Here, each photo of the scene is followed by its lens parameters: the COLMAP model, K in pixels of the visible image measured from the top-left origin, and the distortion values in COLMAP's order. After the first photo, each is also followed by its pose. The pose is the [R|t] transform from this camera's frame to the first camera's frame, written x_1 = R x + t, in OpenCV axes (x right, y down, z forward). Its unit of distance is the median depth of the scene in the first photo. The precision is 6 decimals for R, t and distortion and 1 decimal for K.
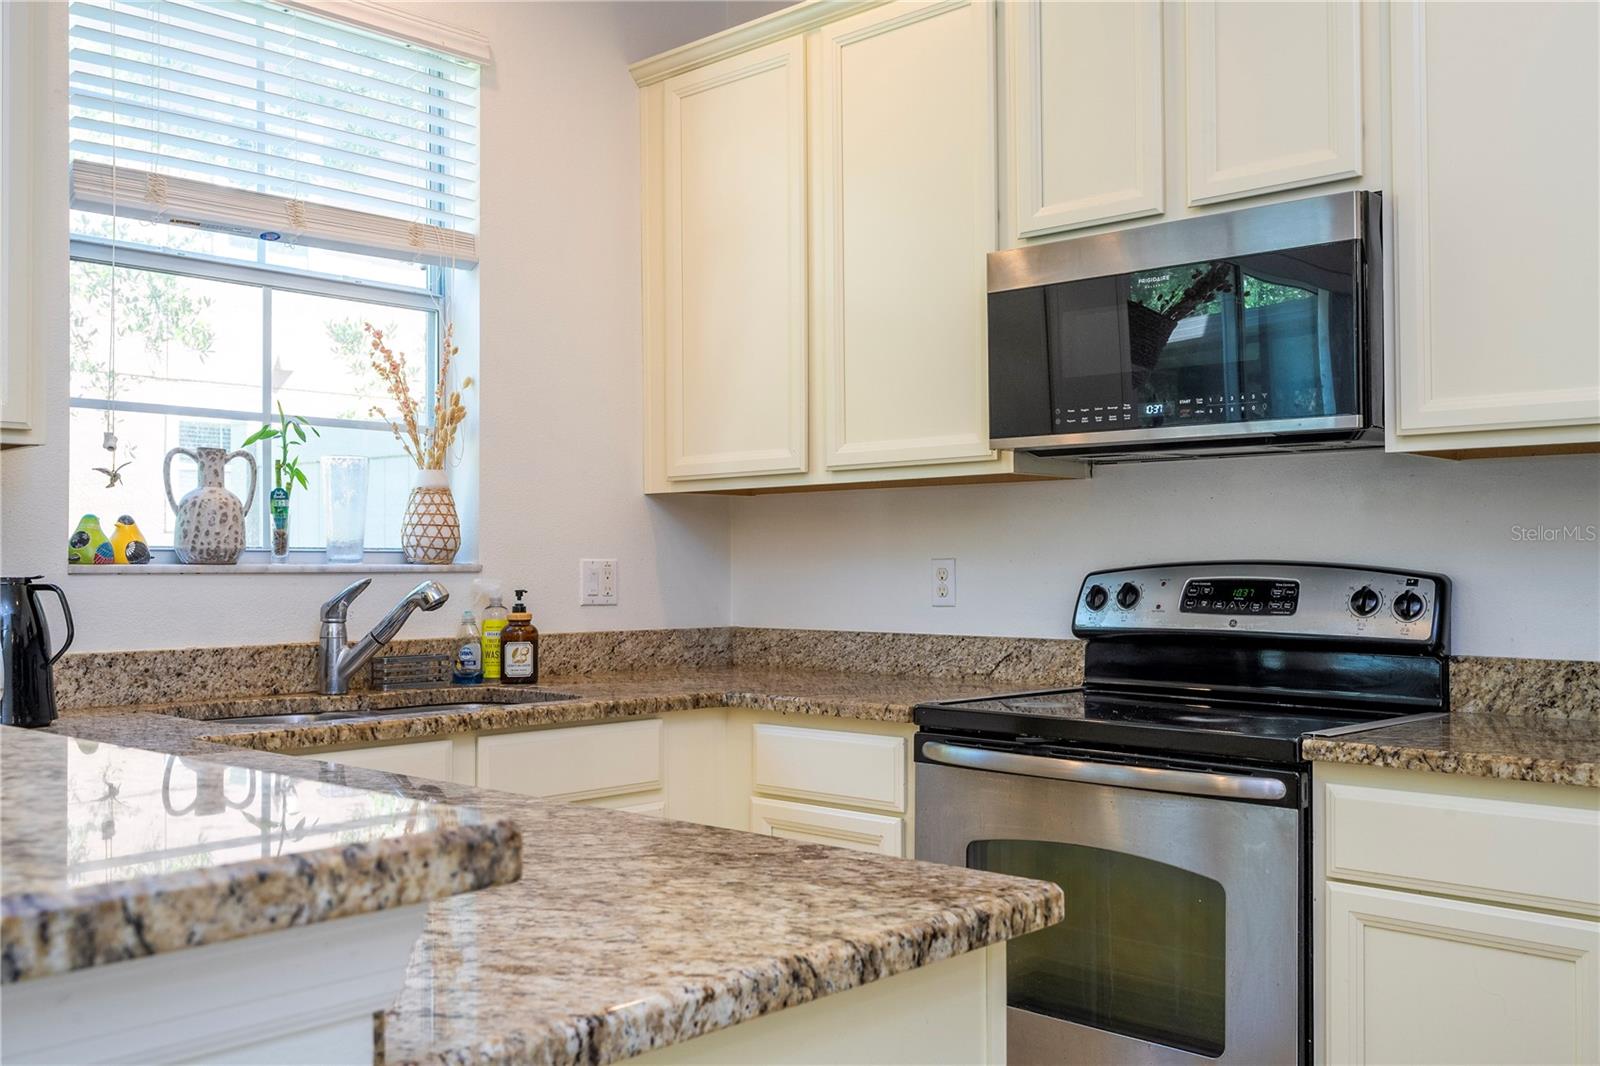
lens RADIAL K [[1471.9, 0, 802.1], [0, 1471.9, 535.4], [0, 0, 1]] dist [0.005902, 0.000000]
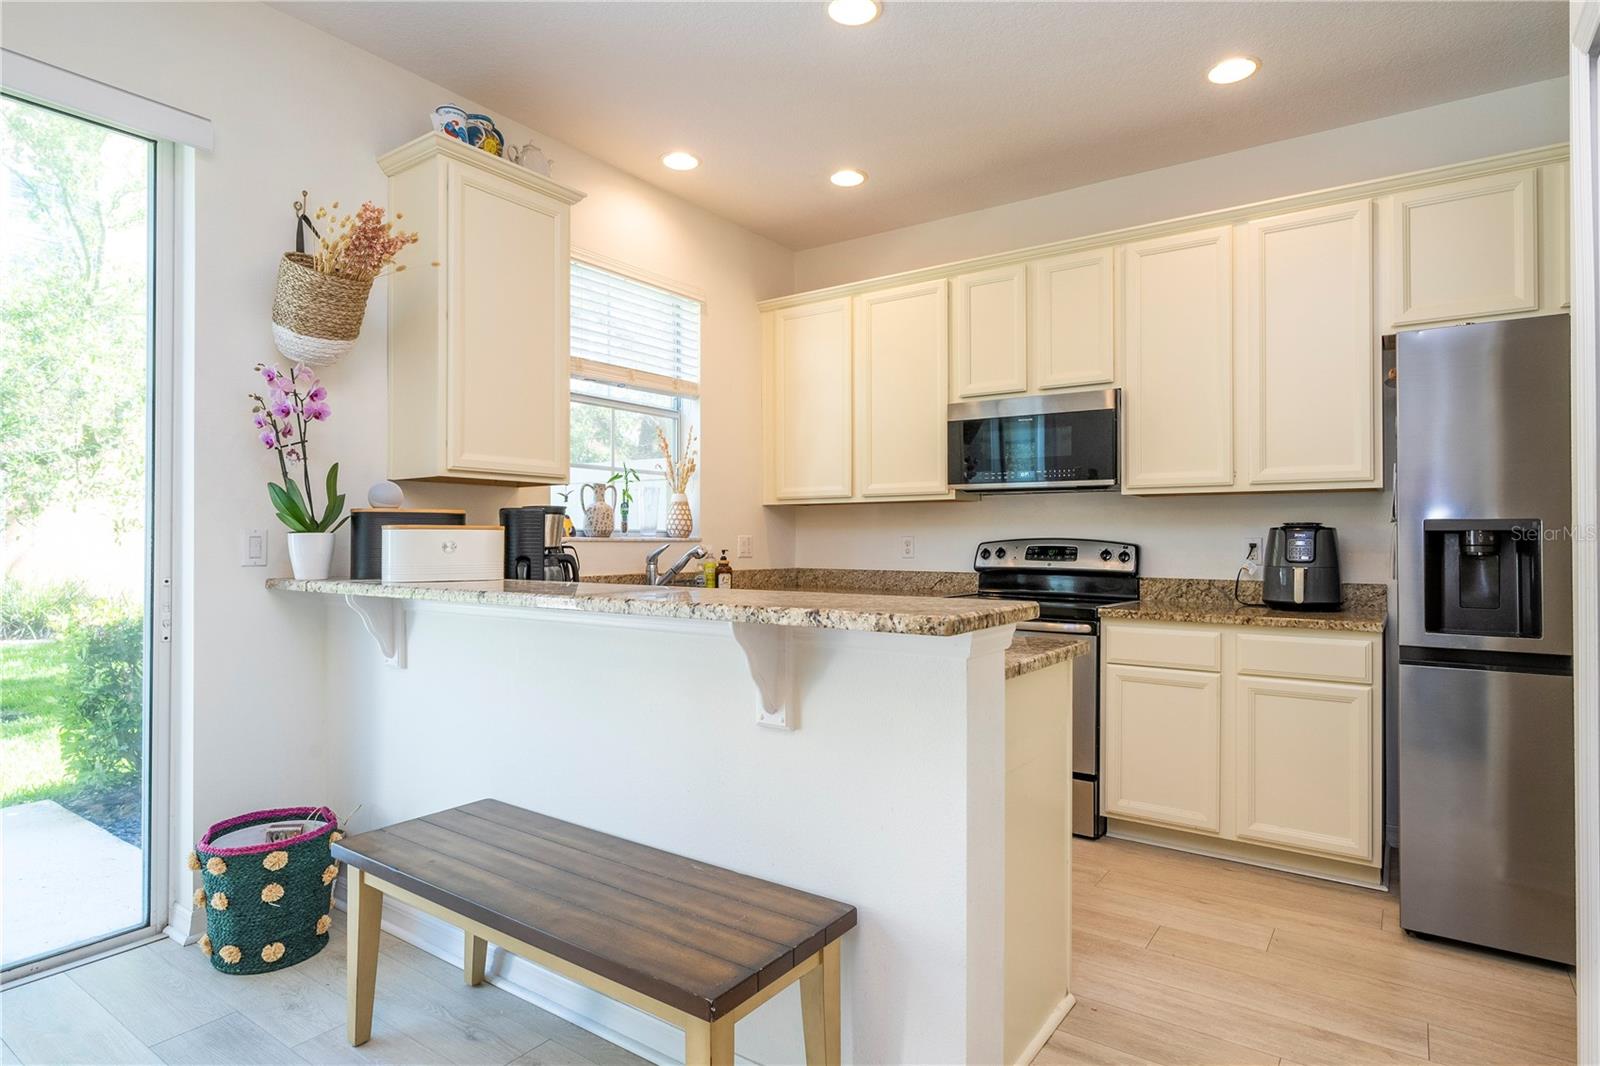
lens RADIAL K [[866.6, 0, 795.7], [0, 866.6, 538.1], [0, 0, 1]] dist [0.002311, 0.000171]
pose [[0.989994, 0.005601, 0.140998, -0.288904], [-0.008121, 0.999817, 0.017305, -0.003335], [-0.140875, -0.018277, 0.989859, -0.300006]]
